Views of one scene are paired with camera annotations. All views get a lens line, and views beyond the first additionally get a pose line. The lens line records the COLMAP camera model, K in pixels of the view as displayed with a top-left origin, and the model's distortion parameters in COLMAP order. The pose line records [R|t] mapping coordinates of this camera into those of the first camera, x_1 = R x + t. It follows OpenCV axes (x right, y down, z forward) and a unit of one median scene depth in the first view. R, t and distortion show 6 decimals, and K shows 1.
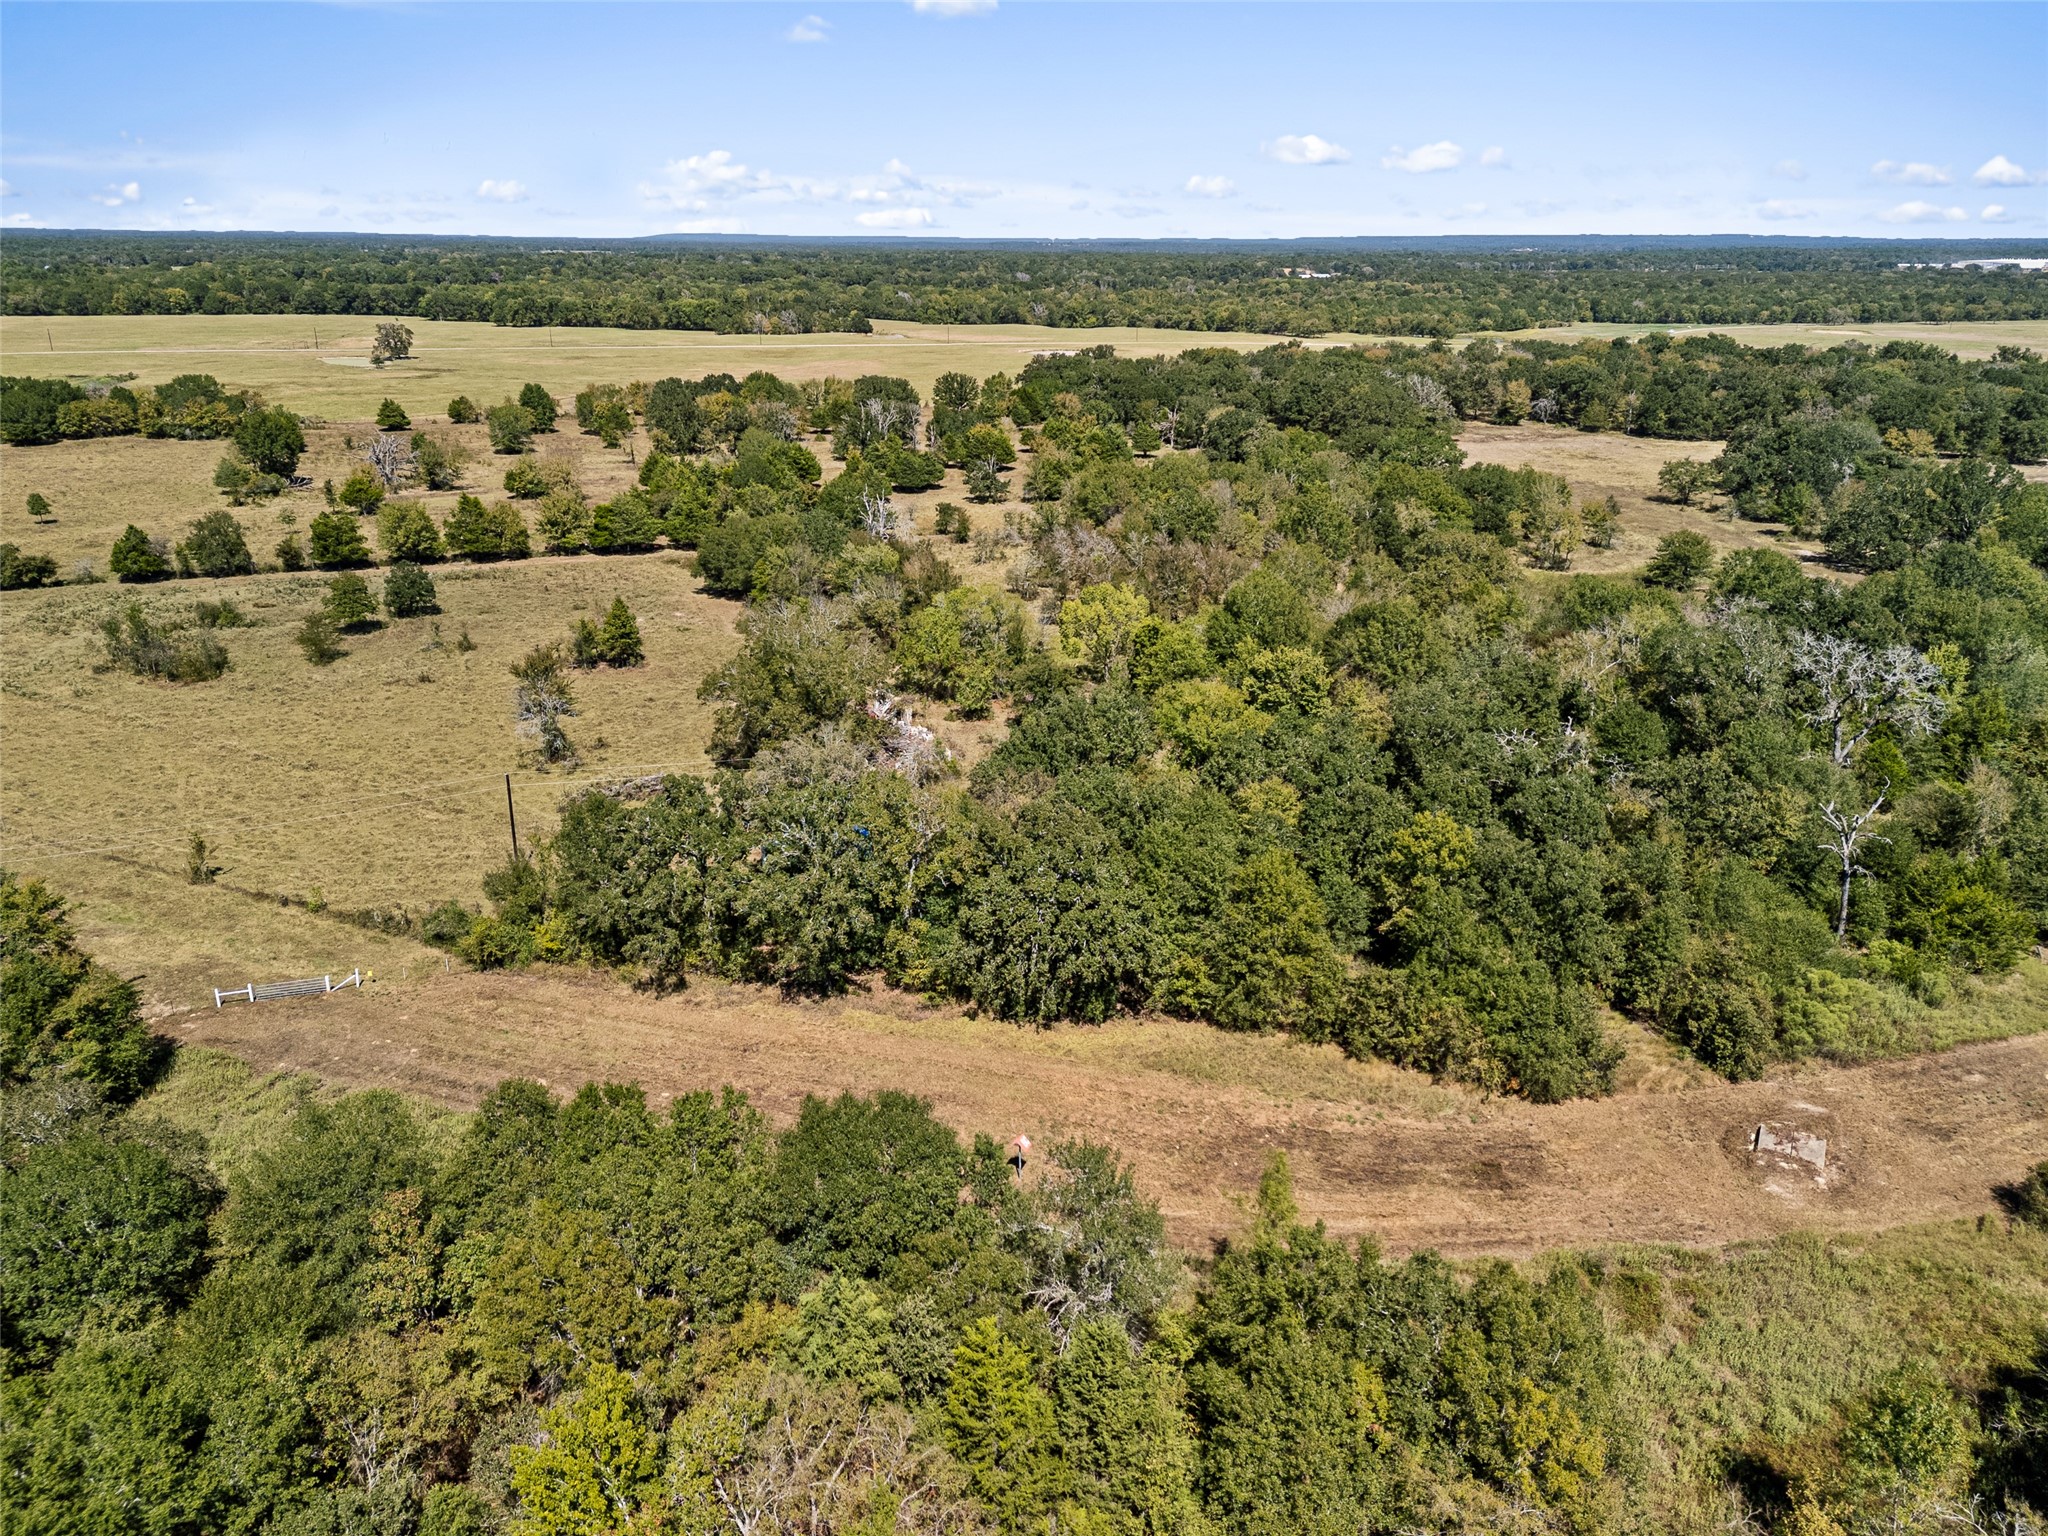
lens RADIAL K [[1477.5, 0, 1017.1], [0, 1477.5, 780.0], [0, 0, 1]] dist [0.061020, -0.050737]
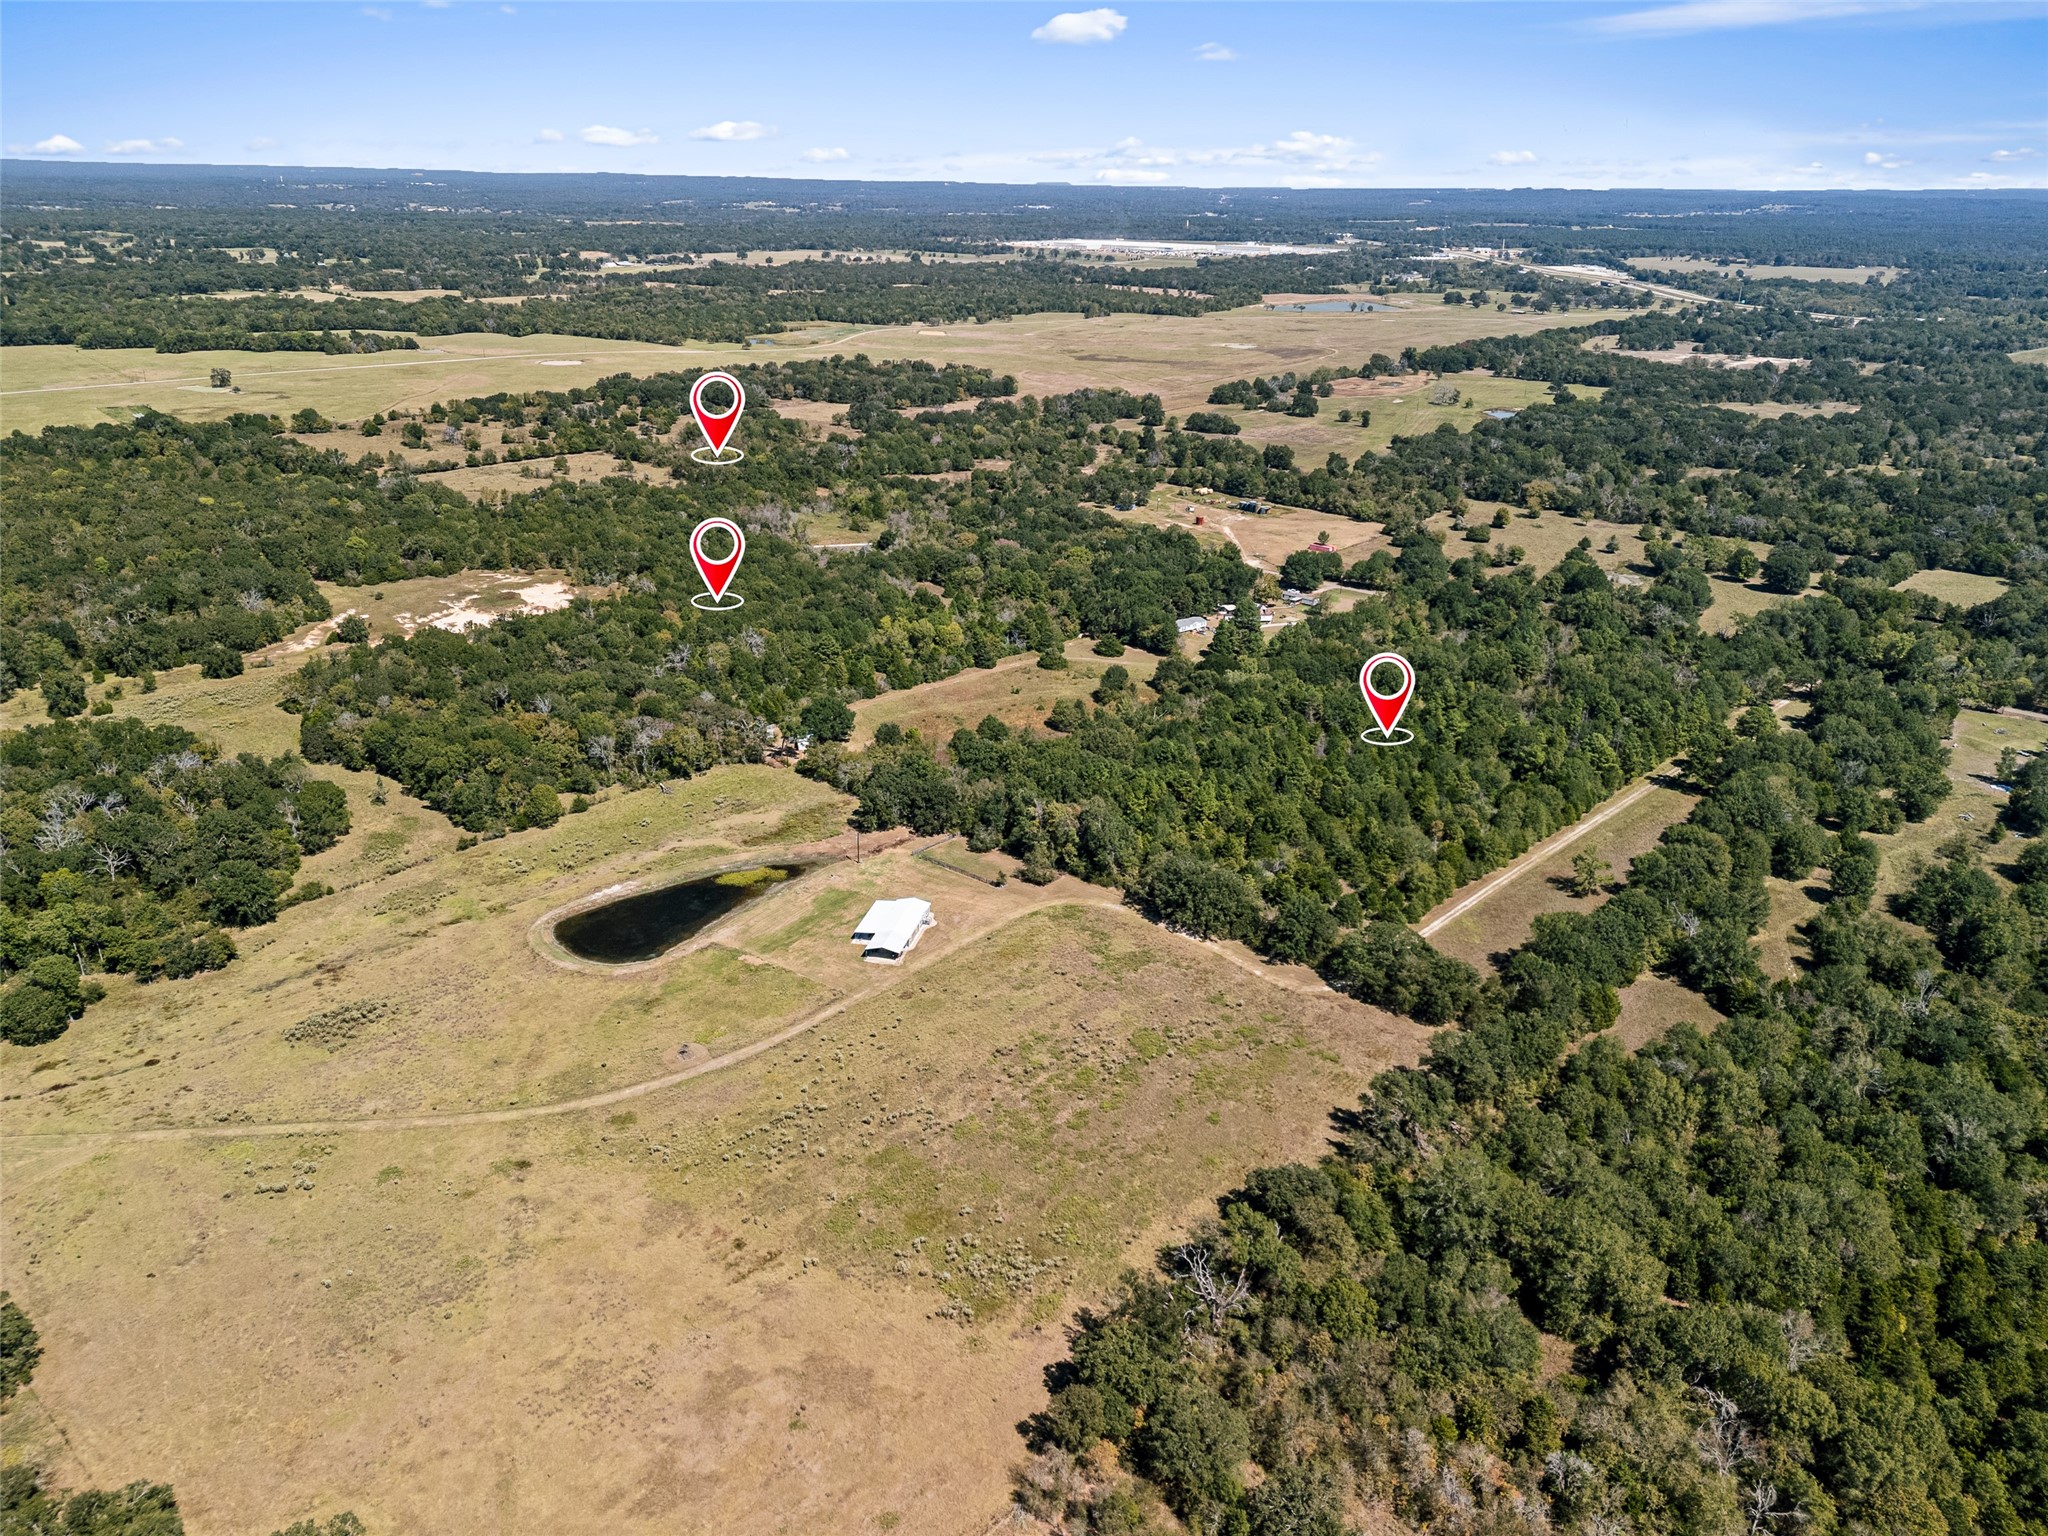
lens RADIAL K [[1477.5, 0, 985.5], [0, 1477.5, 787.7], [0, 0, 1]] dist [0.061020, -0.050737]
pose [[0.900316, -0.161137, 0.404310, -0.586573], [0.142340, 0.986869, 0.076353, 0.323766], [-0.411304, -0.011192, 0.911429, -1.718816]]
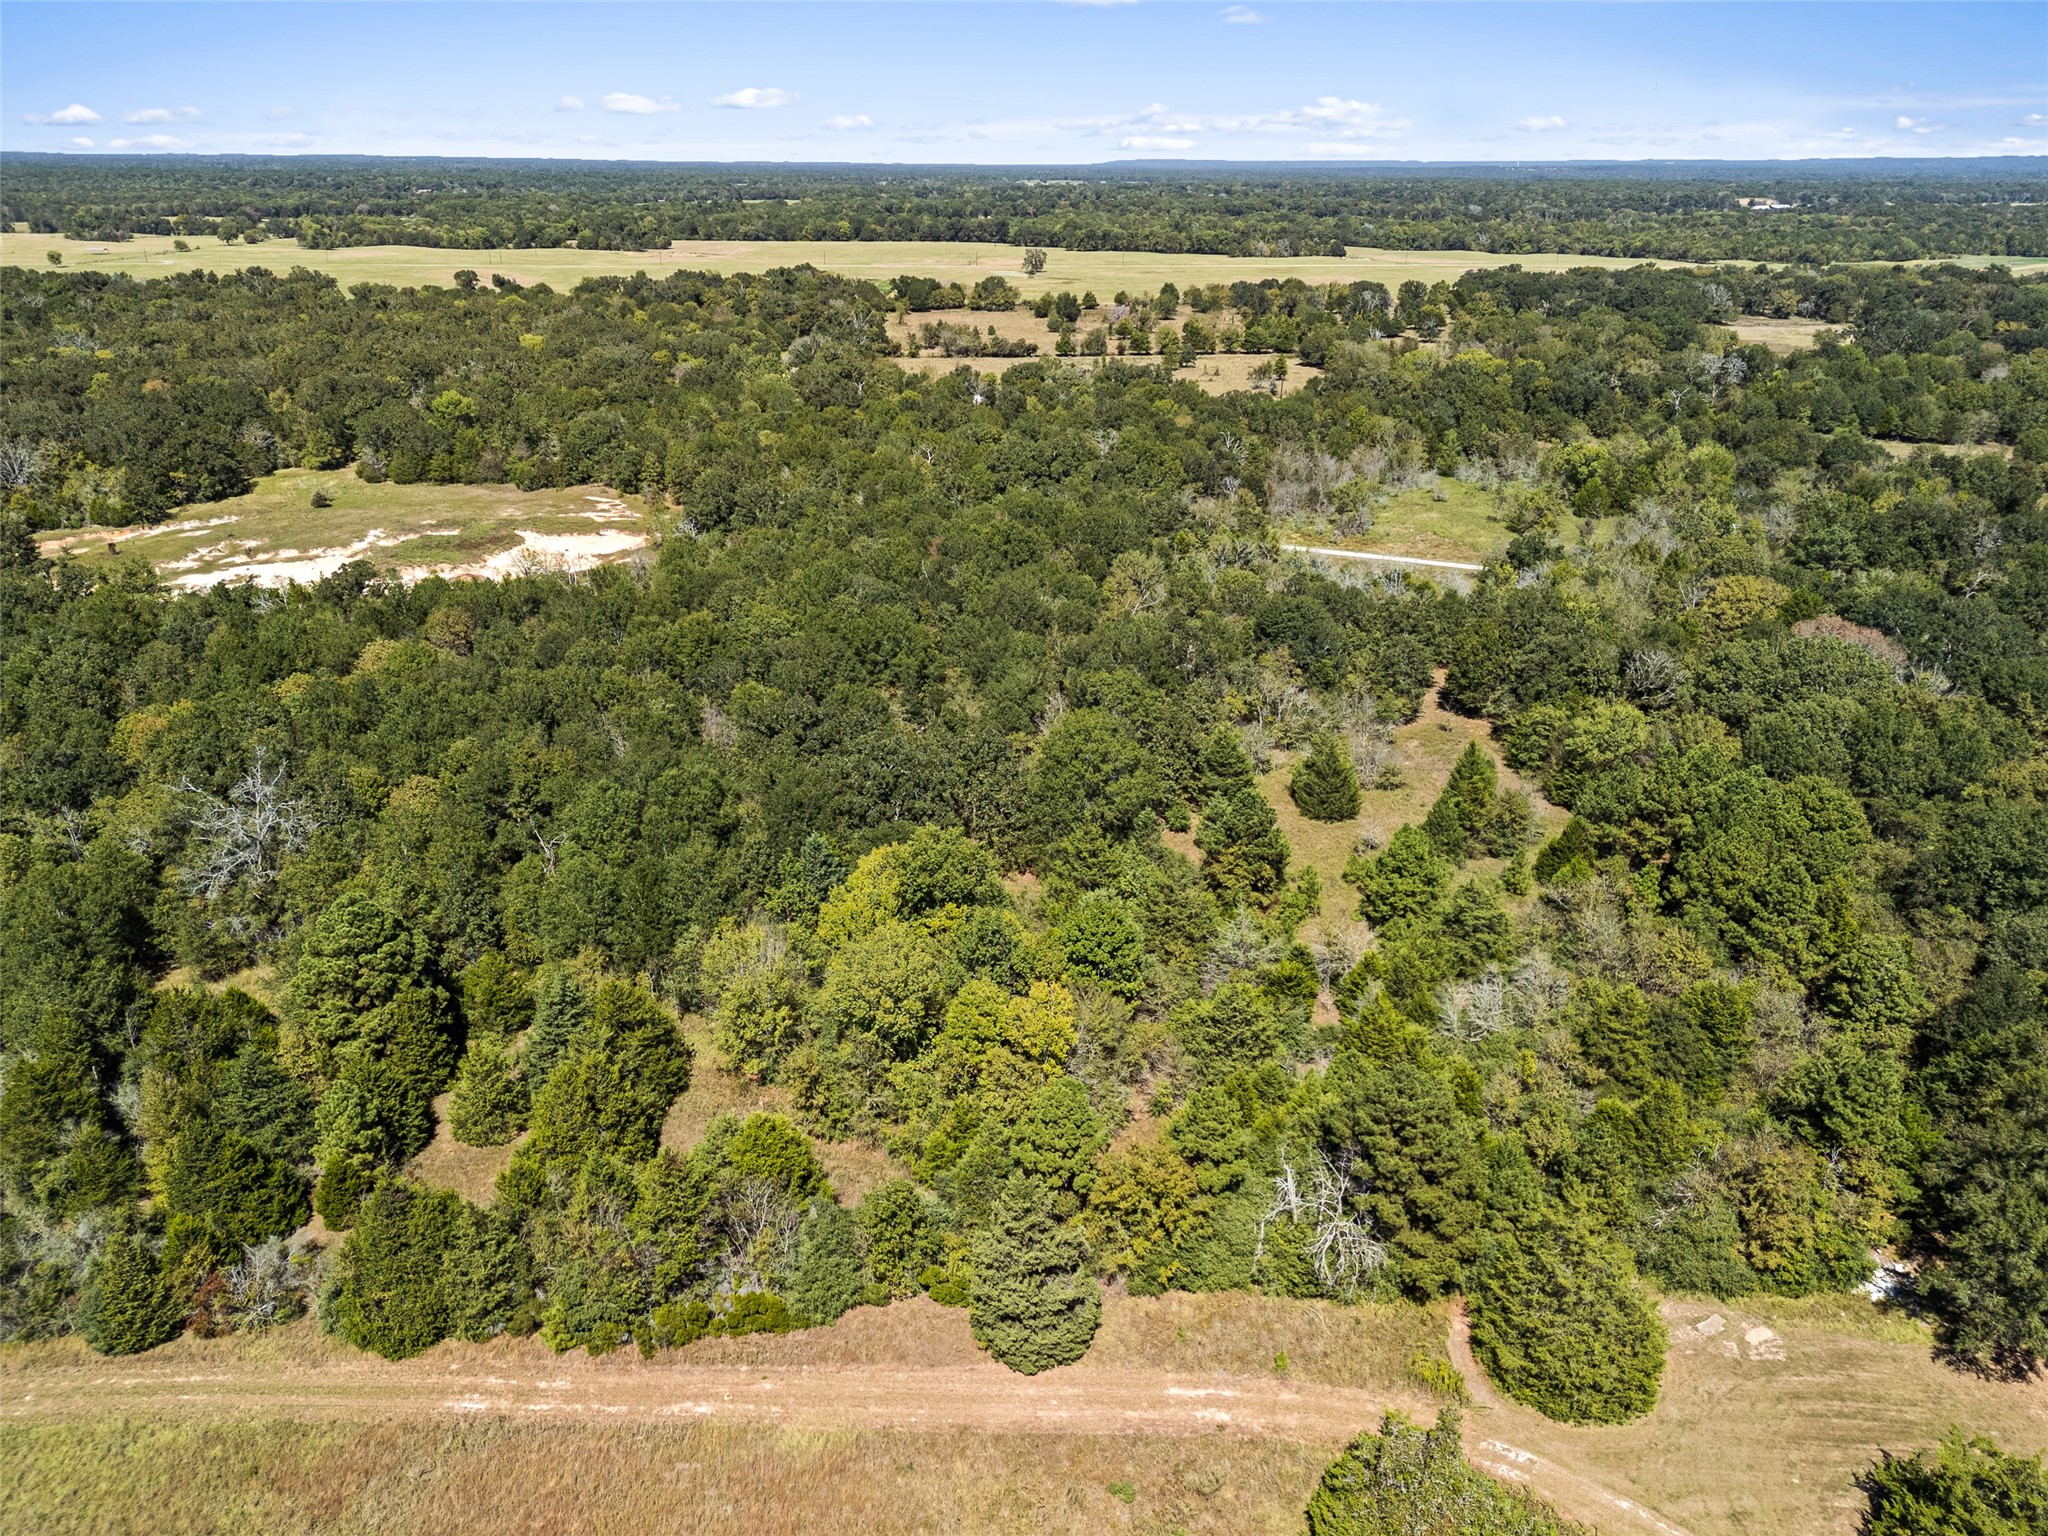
lens RADIAL K [[1477.5, 0, 1019.8], [0, 1477.5, 769.9], [0, 0, 1]] dist [0.061020, -0.050737]
pose [[0.961695, 0.101722, -0.254549, 0.013852], [-0.091975, 0.994508, 0.049939, 0.223327], [0.258231, -0.024614, 0.965770, -0.721258]]
